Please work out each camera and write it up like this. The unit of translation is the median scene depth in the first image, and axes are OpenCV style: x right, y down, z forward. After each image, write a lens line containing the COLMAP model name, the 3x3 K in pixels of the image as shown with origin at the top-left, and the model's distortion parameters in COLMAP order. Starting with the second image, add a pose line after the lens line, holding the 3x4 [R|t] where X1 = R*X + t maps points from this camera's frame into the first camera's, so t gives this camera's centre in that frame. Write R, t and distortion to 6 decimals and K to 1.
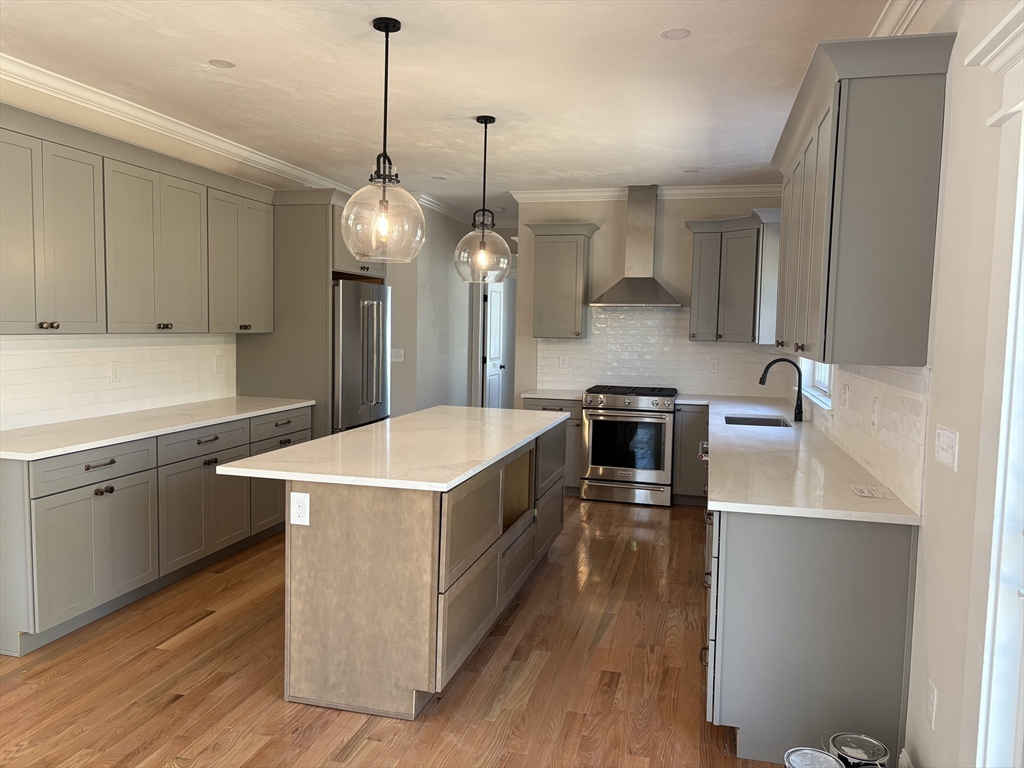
lens RADIAL K [[769.7, 0, 512.0], [0, 769.7, 384.0], [0, 0, 1]] dist [0.005971, -0.053792]
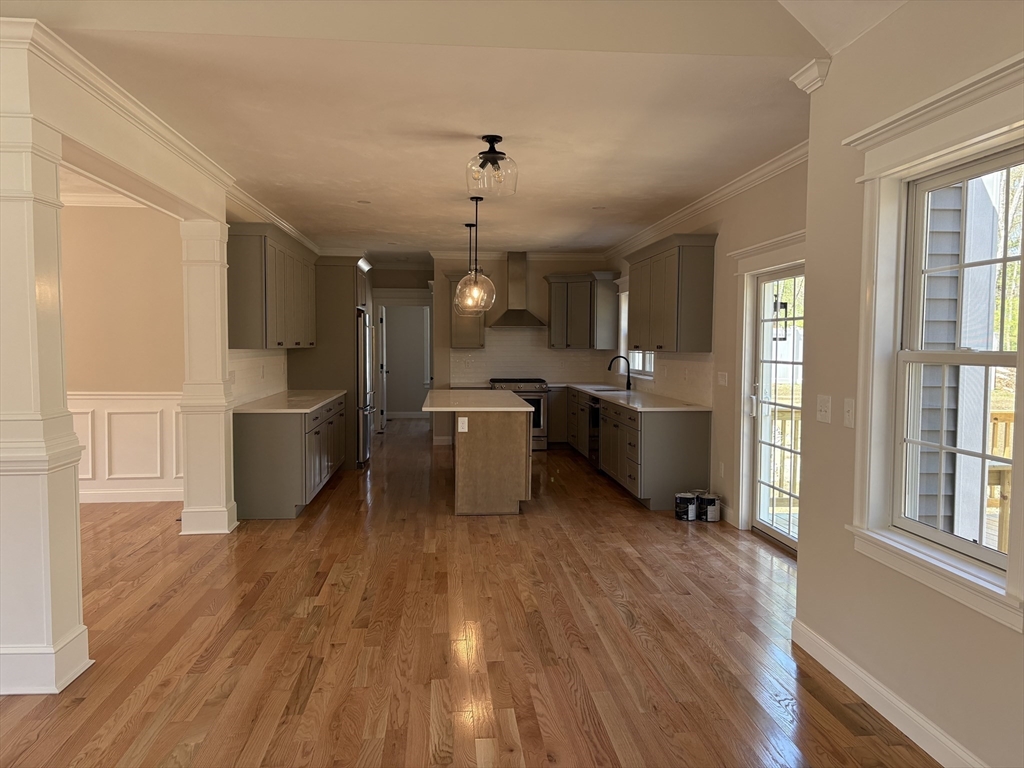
lens RADIAL K [[769.7, 0, 512.0], [0, 769.7, 384.0], [0, 0, 1]] dist [0.005971, -0.053792]
pose [[0.941796, -0.032677, 0.334592, -0.866499], [0.039074, 0.999159, -0.012406, 0.078683], [-0.333905, 0.024758, 0.942281, -1.108045]]
